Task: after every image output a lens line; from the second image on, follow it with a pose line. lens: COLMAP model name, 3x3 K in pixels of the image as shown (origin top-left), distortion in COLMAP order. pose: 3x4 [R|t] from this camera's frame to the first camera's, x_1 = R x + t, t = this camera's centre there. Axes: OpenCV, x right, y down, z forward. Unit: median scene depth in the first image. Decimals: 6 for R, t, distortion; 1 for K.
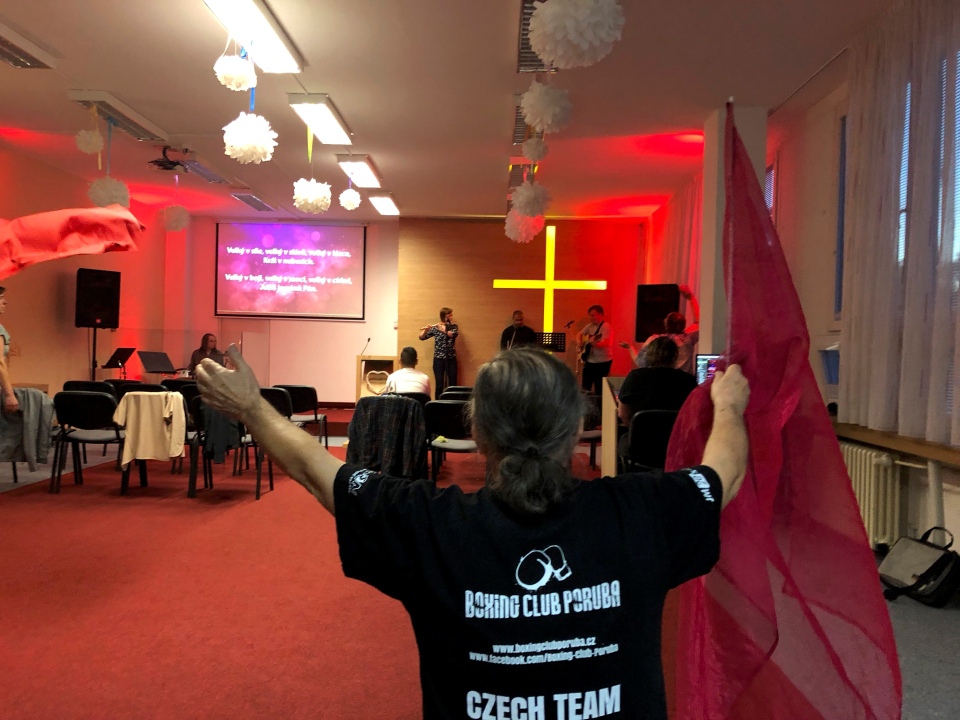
lens RADIAL K [[772.4, 0, 480.0], [0, 772.4, 360.0], [0, 0, 1]] dist [0.006585, 0.000177]
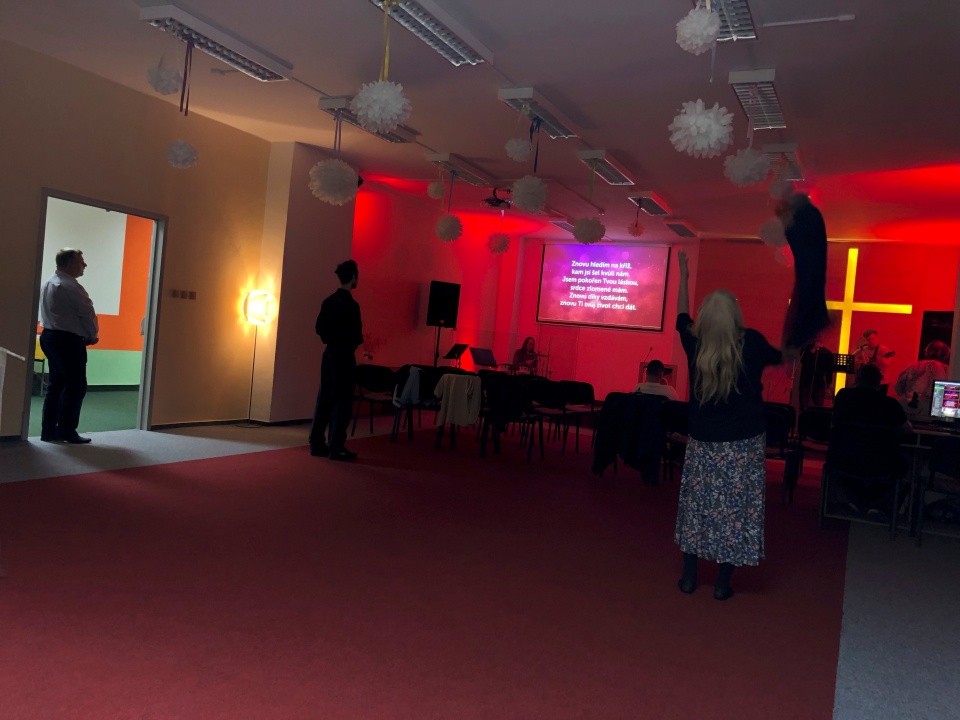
lens RADIAL K [[772.4, 0, 480.0], [0, 772.4, 360.0], [0, 0, 1]] dist [0.006585, 0.000177]
pose [[0.901768, 0.067783, -0.426872, 0.093996], [-0.074032, 0.997254, 0.001961, 0.005053], [0.425833, 0.029834, 0.904310, -0.109444]]
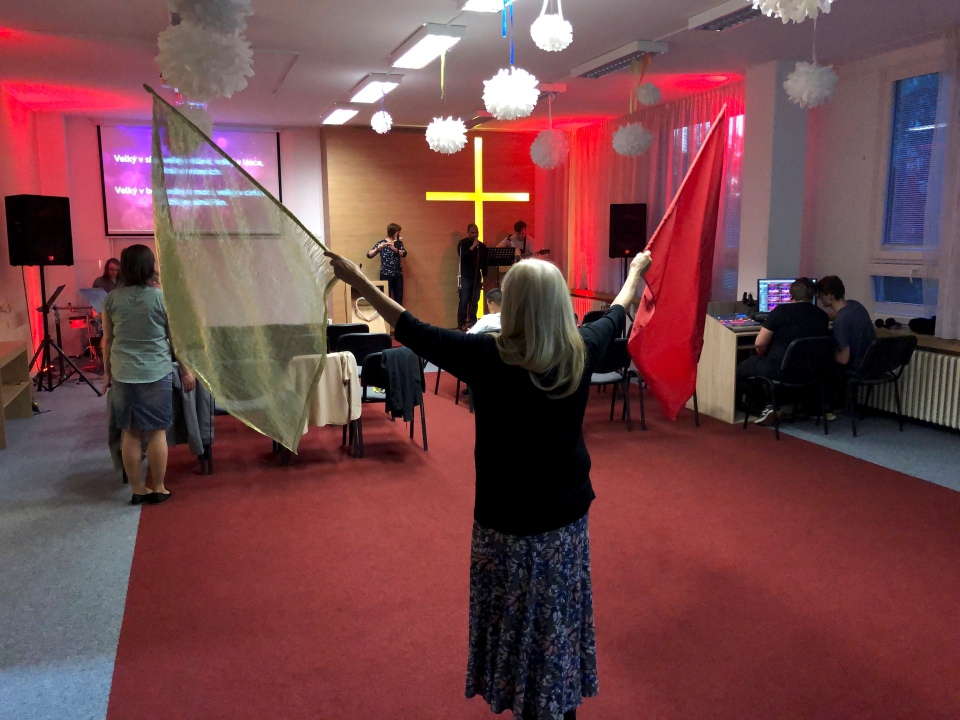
lens RADIAL K [[761.4, 0, 480.0], [0, 761.4, 360.0], [0, 0, 1]] dist [-0.001200, -0.001403]
pose [[0.926862, -0.090576, 0.364310, -0.296574], [0.032649, 0.986228, 0.162135, -0.047802], [-0.373979, -0.138382, 0.917055, 0.044262]]
